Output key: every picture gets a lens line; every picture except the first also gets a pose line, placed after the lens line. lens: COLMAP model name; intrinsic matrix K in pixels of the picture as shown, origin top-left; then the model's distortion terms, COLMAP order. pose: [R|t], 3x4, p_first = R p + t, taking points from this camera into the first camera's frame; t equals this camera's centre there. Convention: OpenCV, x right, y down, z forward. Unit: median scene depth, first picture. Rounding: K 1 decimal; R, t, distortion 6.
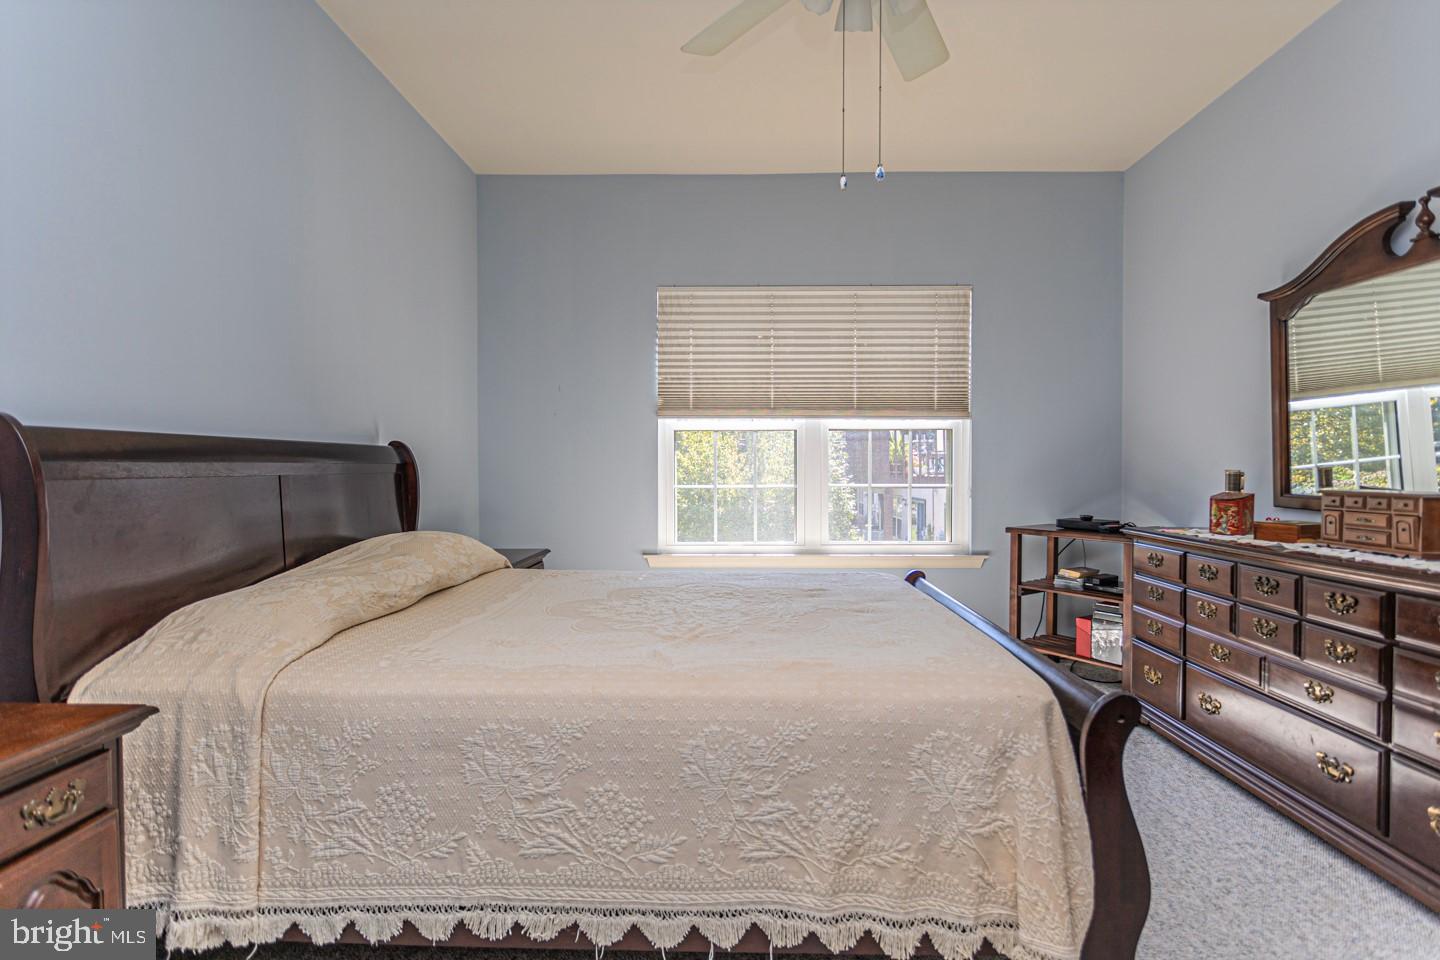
lens RADIAL K [[702.0, 0, 723.9], [0, 702.0, 475.0], [0, 0, 1]] dist [0.002345, 0.000597]
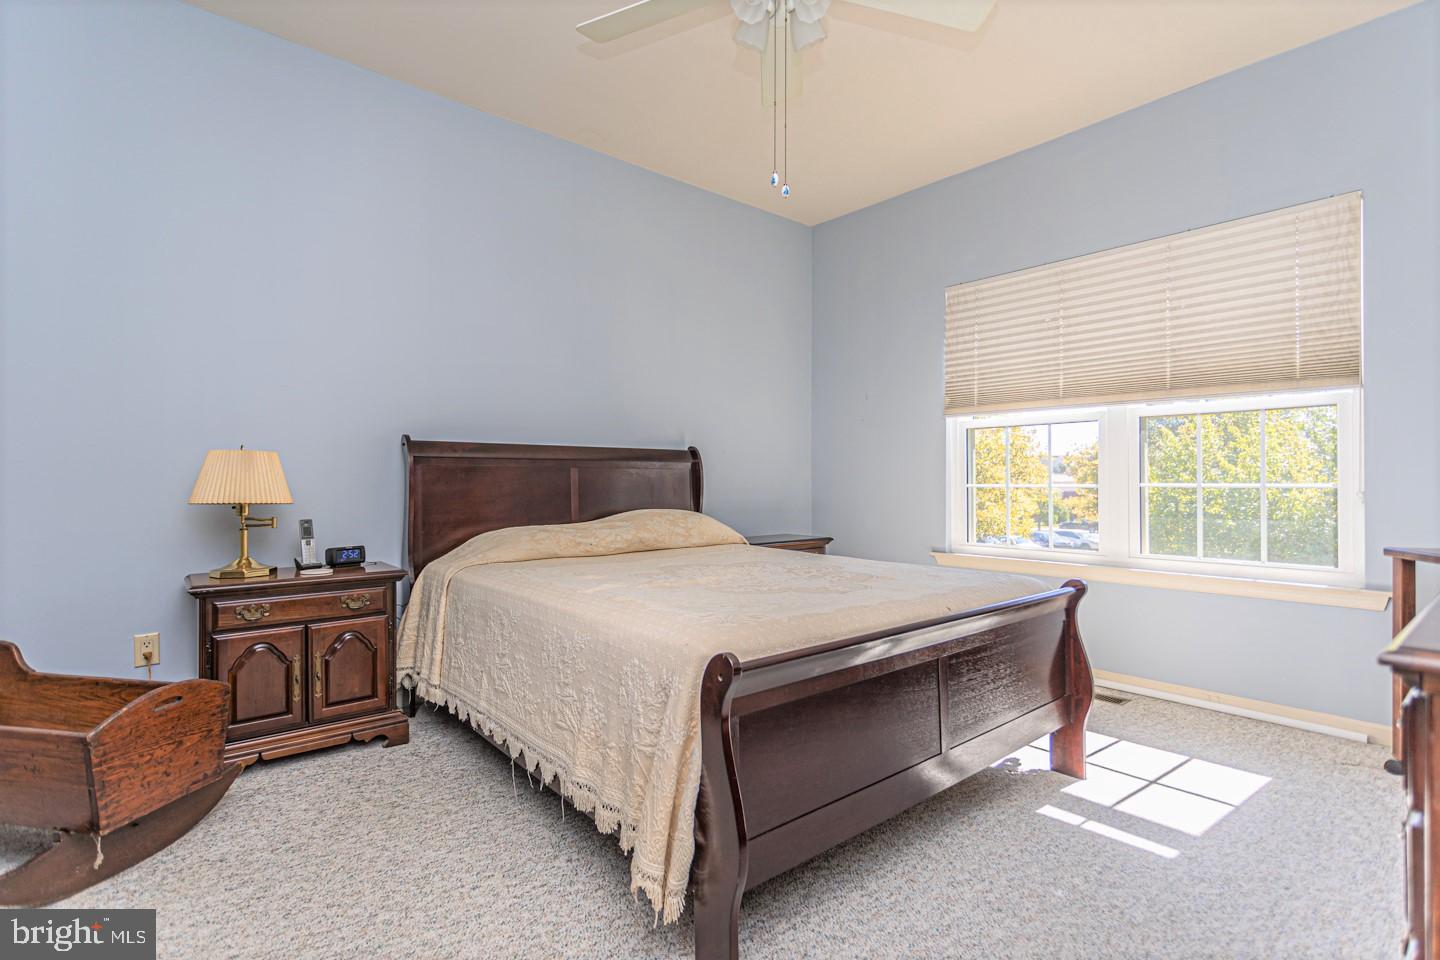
lens RADIAL K [[698.7, 0, 735.0], [0, 698.7, 464.4], [0, 0, 1]] dist [0.004502, 0.000650]
pose [[0.668533, -0.016948, -0.743489, 0.449220], [-0.010414, 0.999429, -0.032146, 0.022152], [0.743610, 0.029233, 0.667975, 0.106097]]
